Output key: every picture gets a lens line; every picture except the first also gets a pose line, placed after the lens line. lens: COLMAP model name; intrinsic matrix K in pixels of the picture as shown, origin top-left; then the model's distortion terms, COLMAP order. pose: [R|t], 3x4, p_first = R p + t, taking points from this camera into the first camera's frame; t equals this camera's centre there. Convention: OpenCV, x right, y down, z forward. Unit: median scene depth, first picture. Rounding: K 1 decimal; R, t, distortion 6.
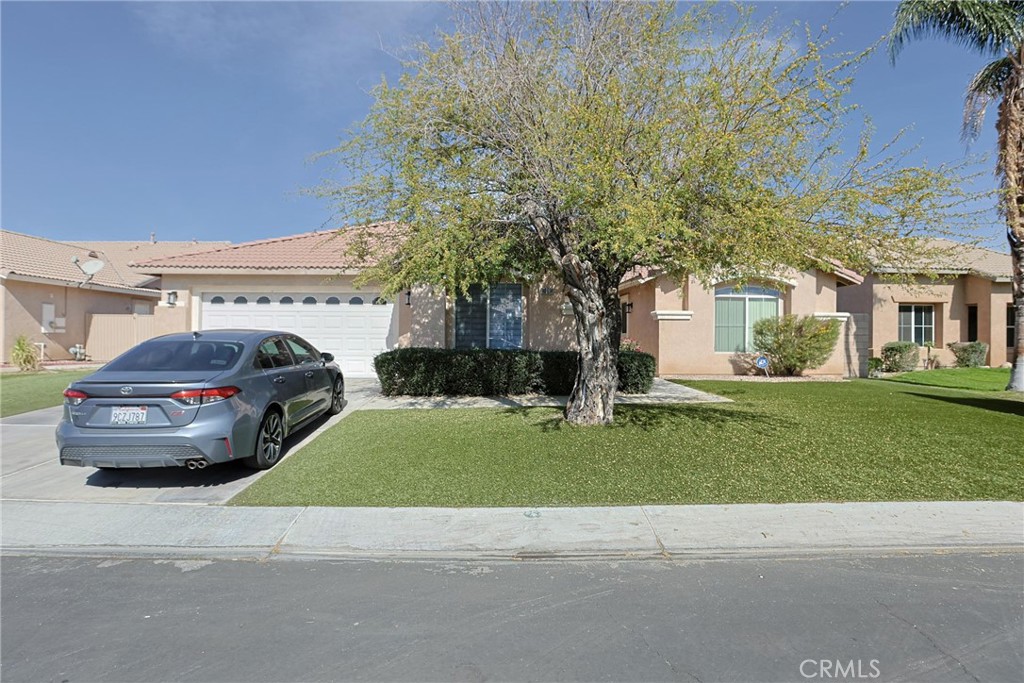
lens RADIAL K [[499.6, 0, 508.0], [0, 499.6, 338.1], [0, 0, 1]] dist [-0.037432, 0.009155]
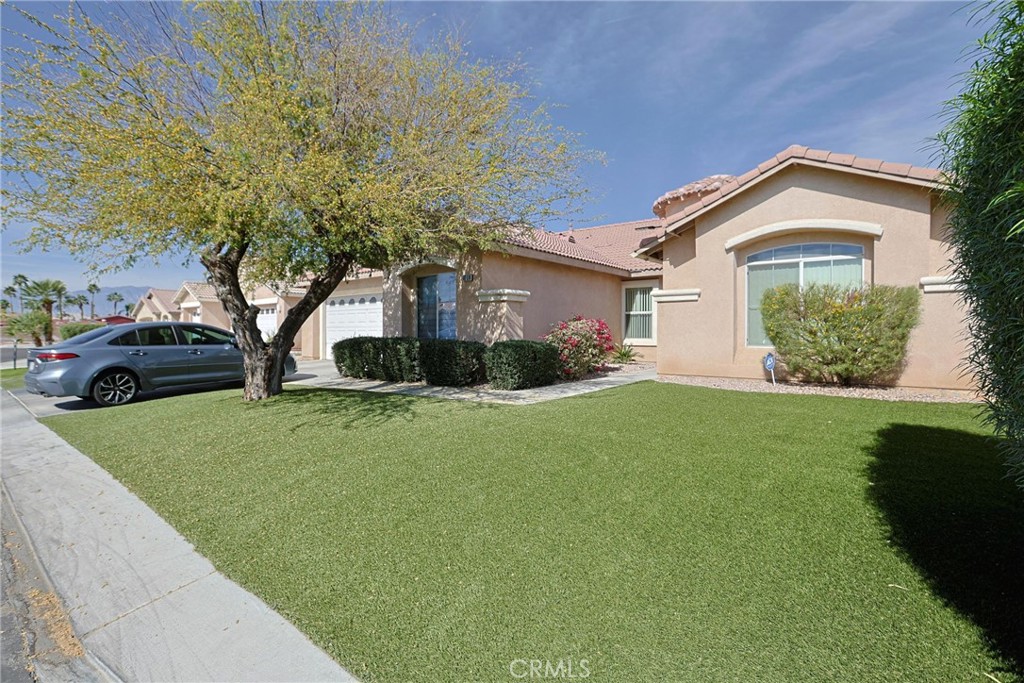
lens RADIAL K [[499.6, 0, 510.2], [0, 499.6, 337.0], [0, 0, 1]] dist [-0.037432, 0.009155]
pose [[0.762571, -0.004890, -0.646887, 0.736920], [-0.000968, 0.999962, -0.008700, 0.026650], [0.646904, 0.007260, 0.762537, 0.318883]]
